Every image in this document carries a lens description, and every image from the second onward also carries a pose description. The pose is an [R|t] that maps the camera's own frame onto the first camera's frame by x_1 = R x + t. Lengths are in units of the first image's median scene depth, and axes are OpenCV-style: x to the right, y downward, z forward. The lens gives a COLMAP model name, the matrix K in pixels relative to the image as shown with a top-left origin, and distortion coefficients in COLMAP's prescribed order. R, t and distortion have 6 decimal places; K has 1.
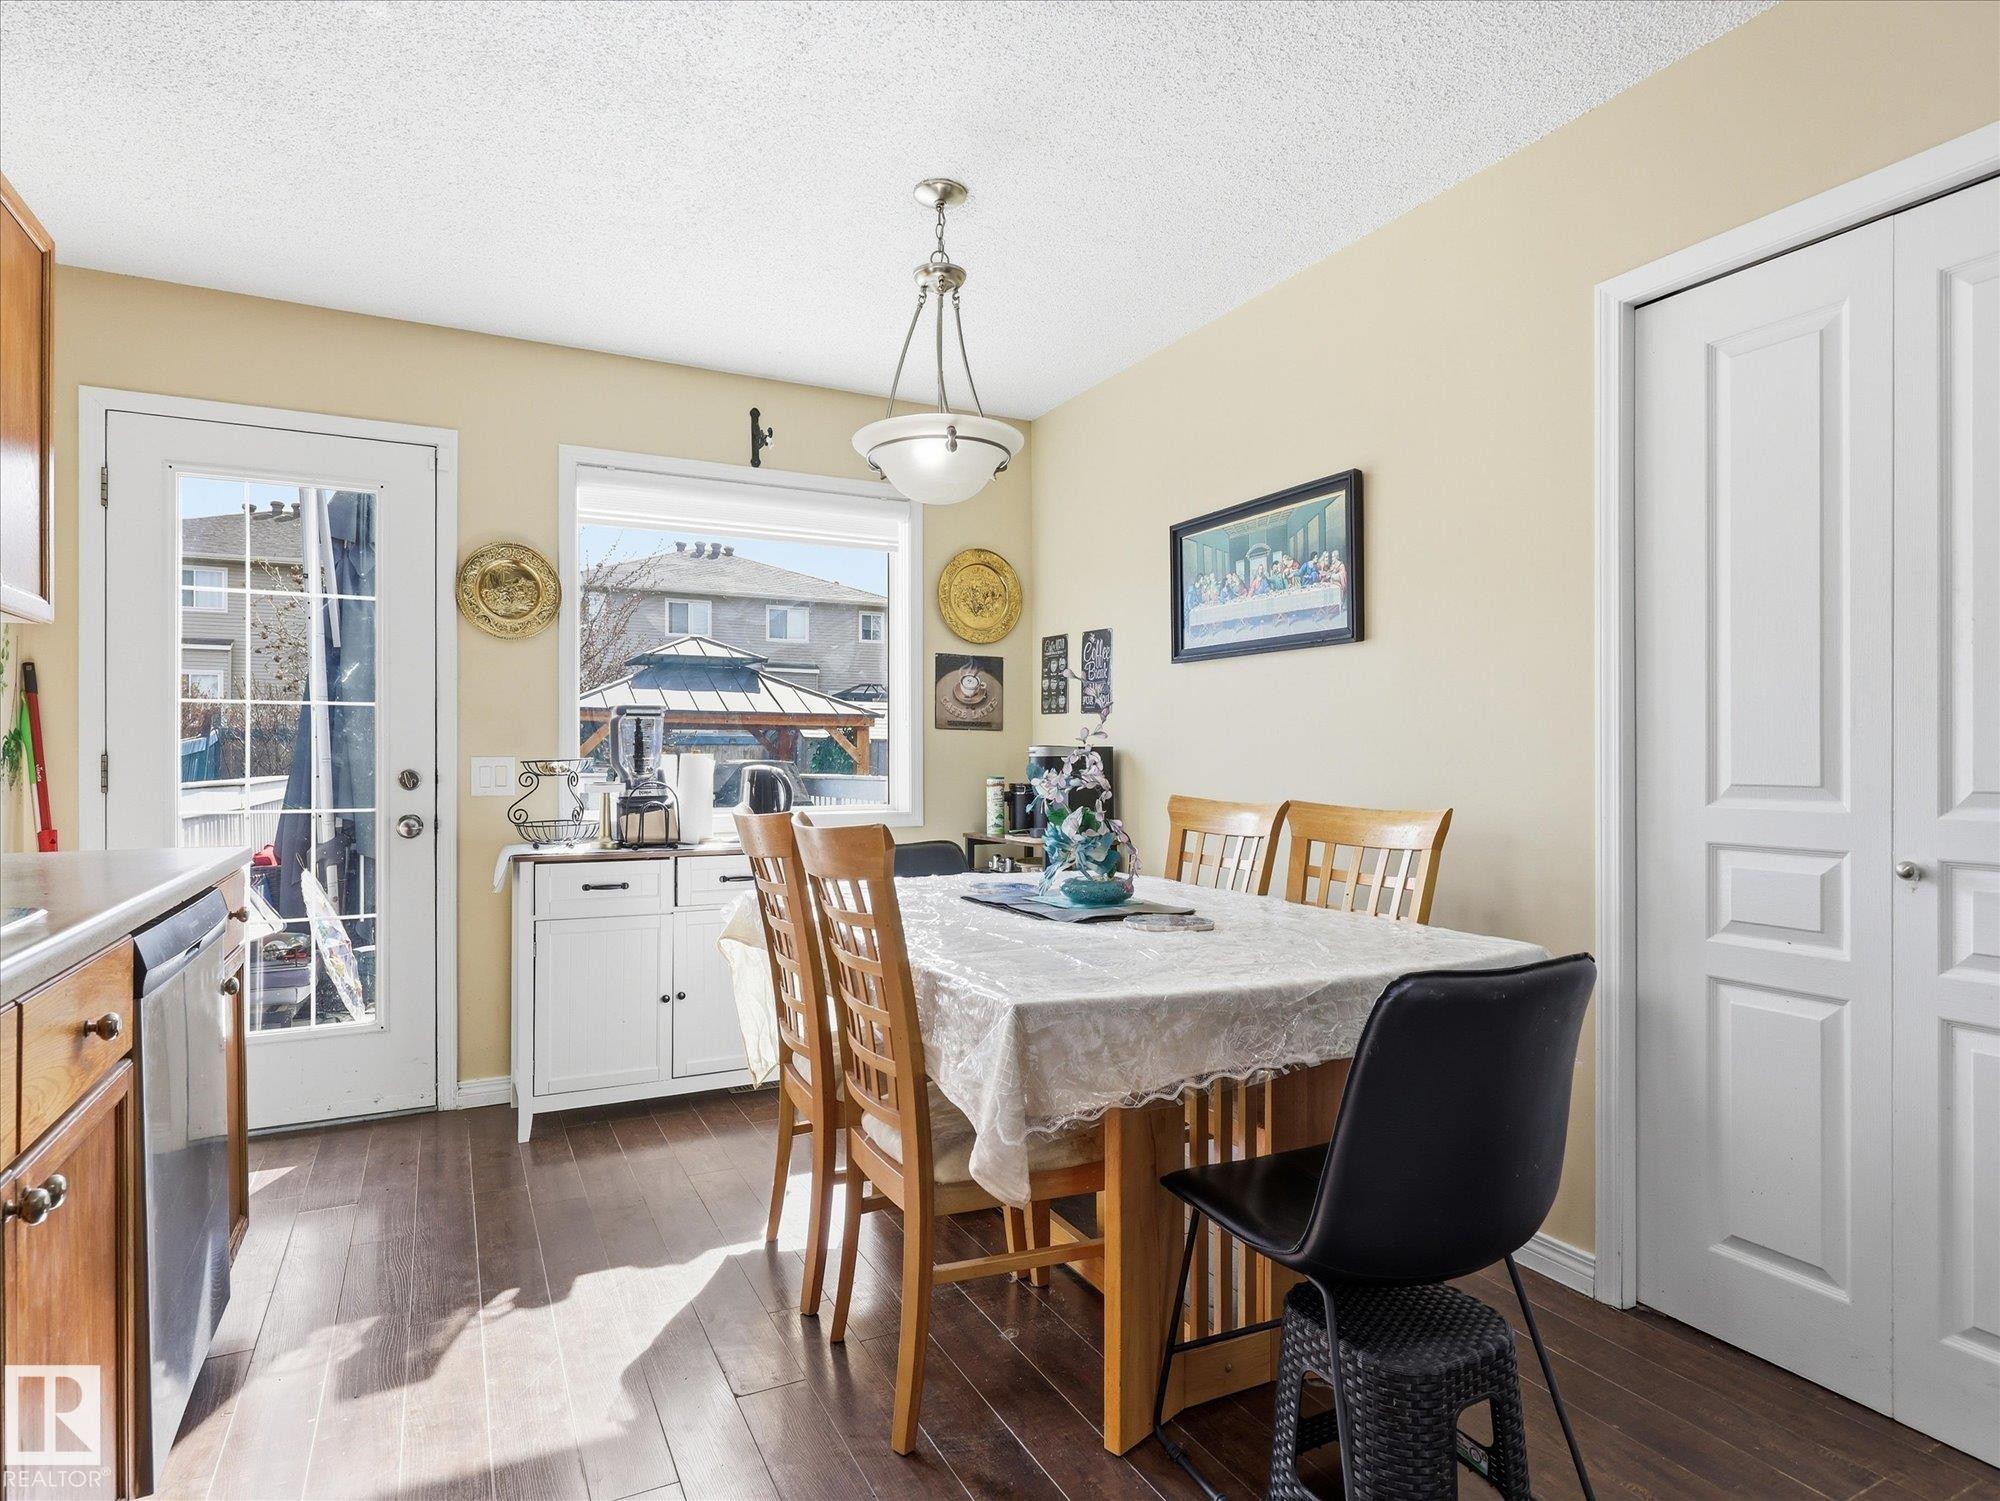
lens RADIAL K [[1153.9, 0, 1000.1], [0, 1153.9, 751.4], [0, 0, 1]] dist [0.000818, 0.003478]
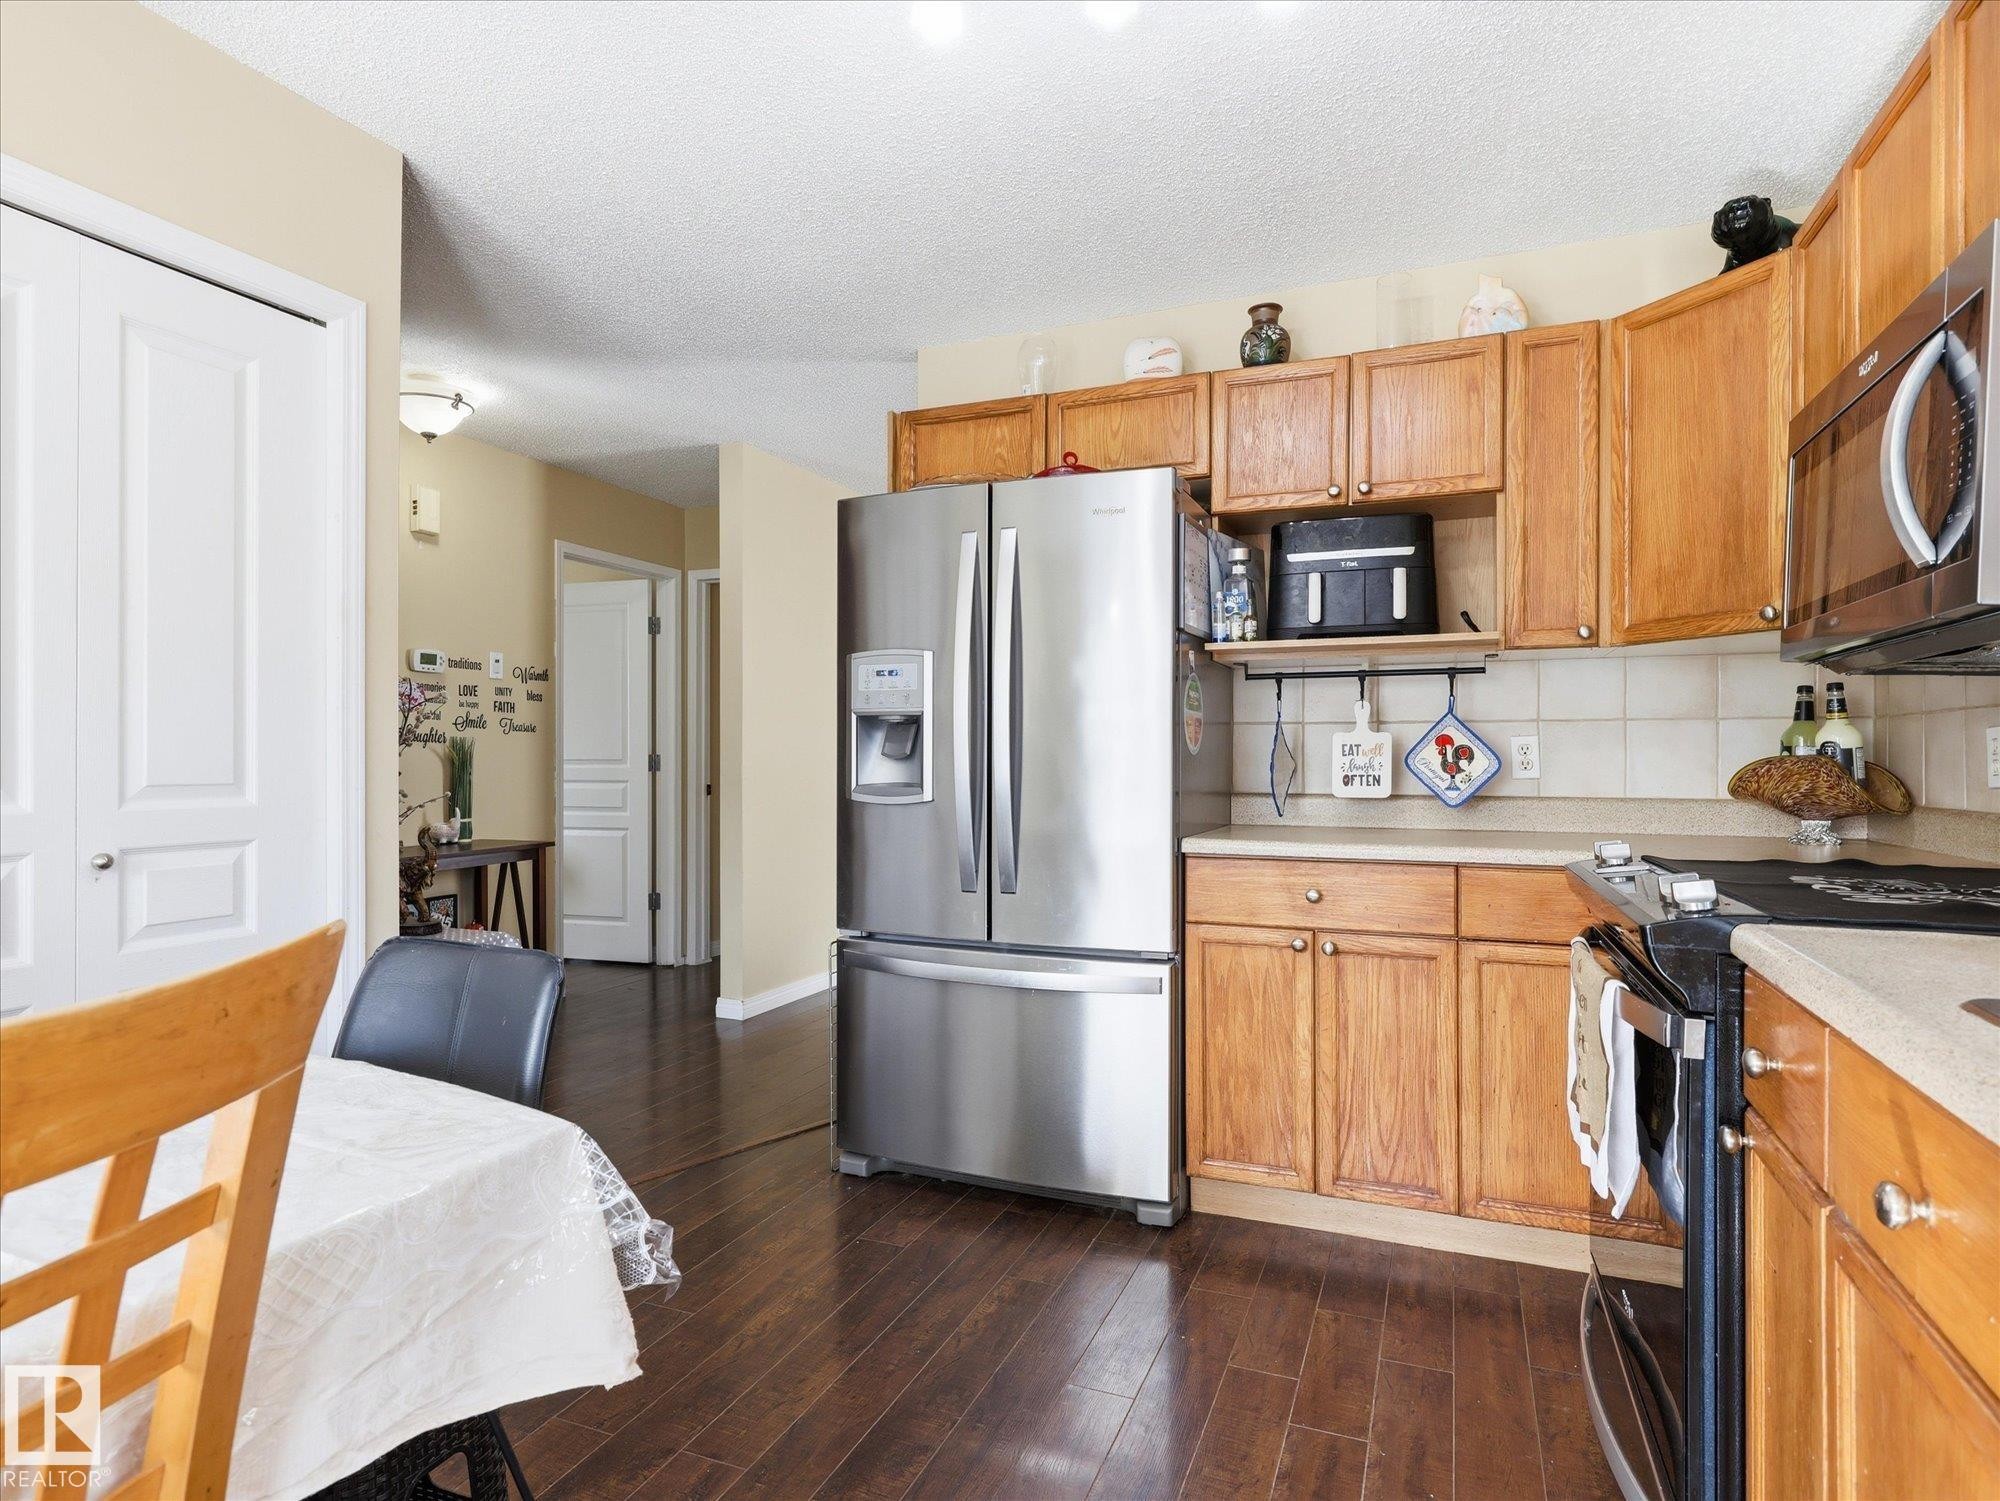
lens RADIAL K [[1153.9, 0, 997.0], [0, 1153.9, 749.9], [0, 0, 1]] dist [0.000818, 0.003478]
pose [[-0.675856, -0.011801, 0.736939, -0.566858], [-0.009438, 0.999928, 0.007356, -0.015975], [-0.736973, -0.001983, -0.675919, 1.140030]]
